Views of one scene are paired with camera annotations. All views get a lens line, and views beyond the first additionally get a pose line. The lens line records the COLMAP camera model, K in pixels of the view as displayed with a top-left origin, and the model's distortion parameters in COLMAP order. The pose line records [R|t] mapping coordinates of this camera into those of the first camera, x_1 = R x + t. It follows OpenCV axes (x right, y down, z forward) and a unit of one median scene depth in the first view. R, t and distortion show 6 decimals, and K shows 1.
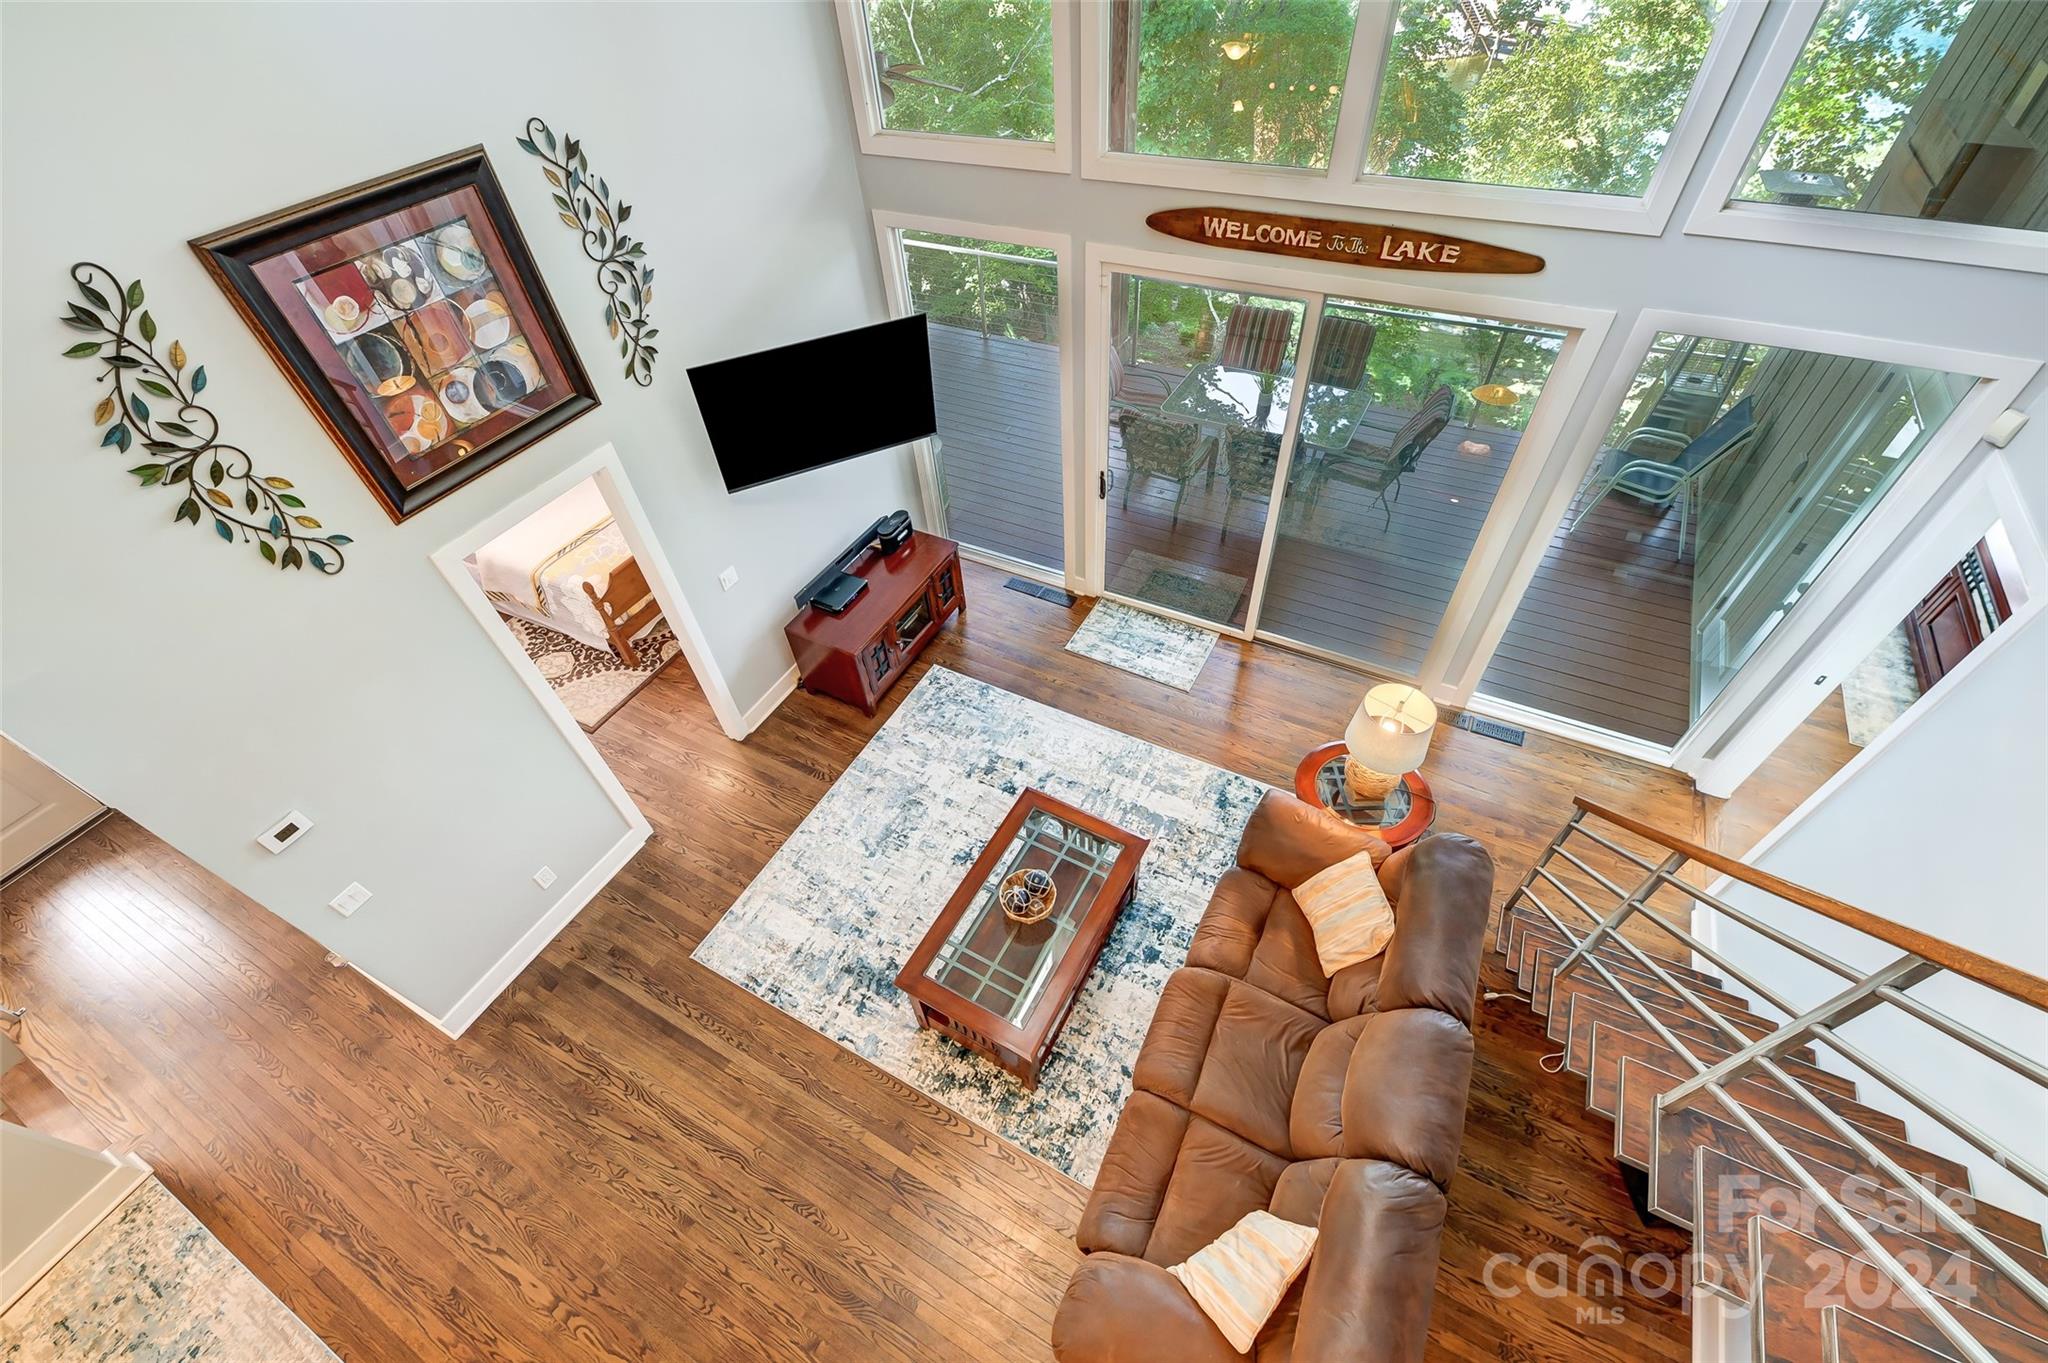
lens RADIAL K [[829.3, 0, 1034.4], [0, 829.3, 695.3], [0, 0, 1]] dist [-0.009462, -0.002781]
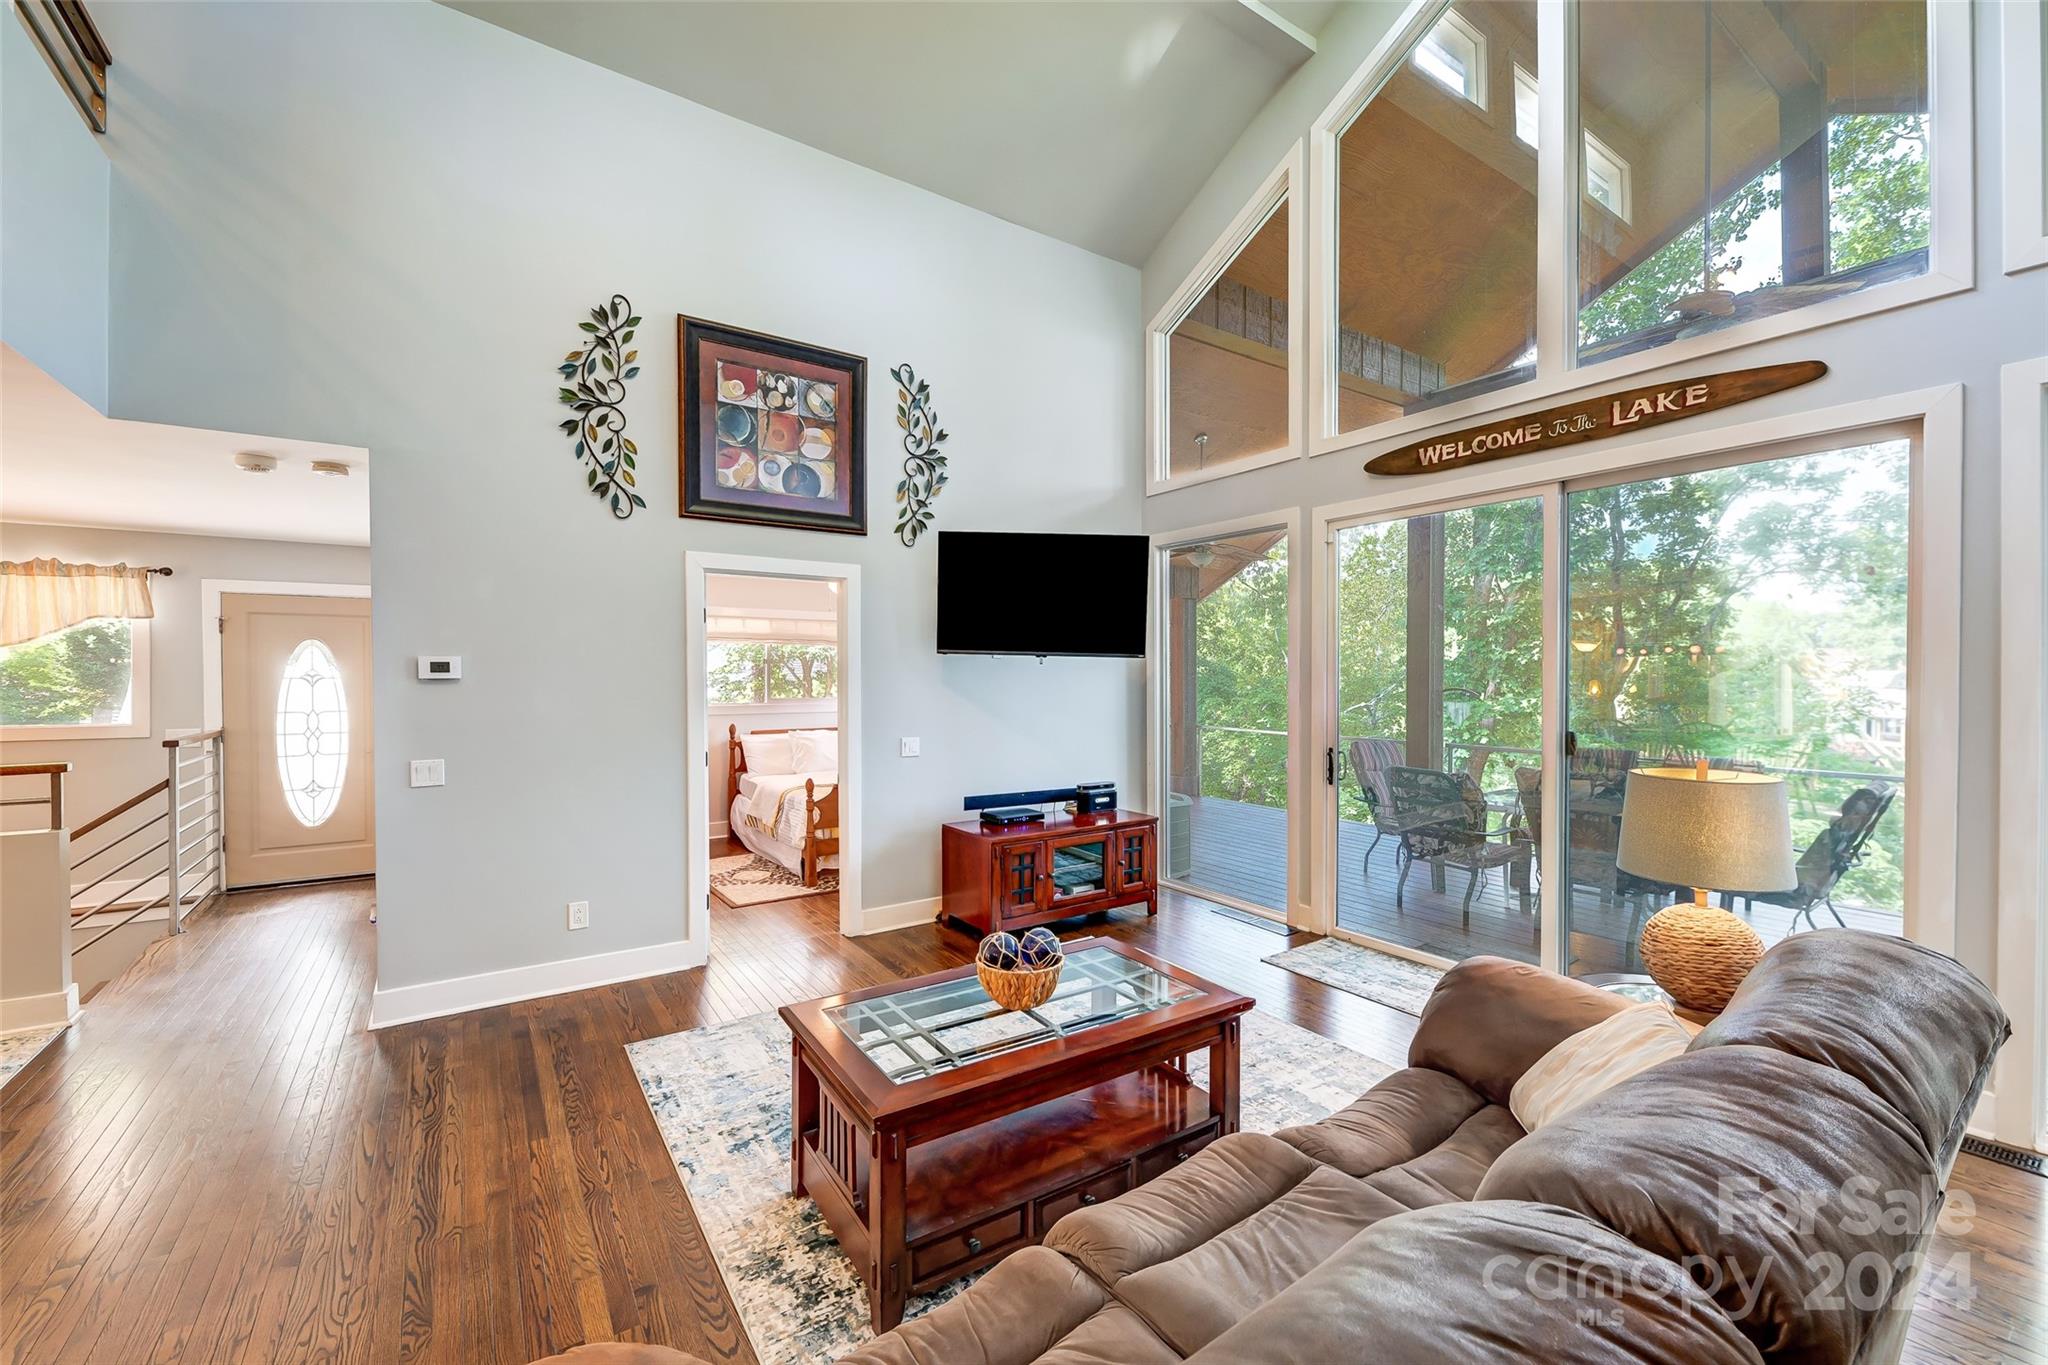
lens RADIAL K [[830.3, 0, 1022.2], [0, 830.3, 676.9], [0, 0, 1]] dist [0.001189, -0.000453]
pose [[0.880908, 0.046987, -0.470950, 0.322786], [-0.376119, 0.673512, -0.636330, 0.565296], [0.287291, 0.737681, 0.610975, 0.502178]]
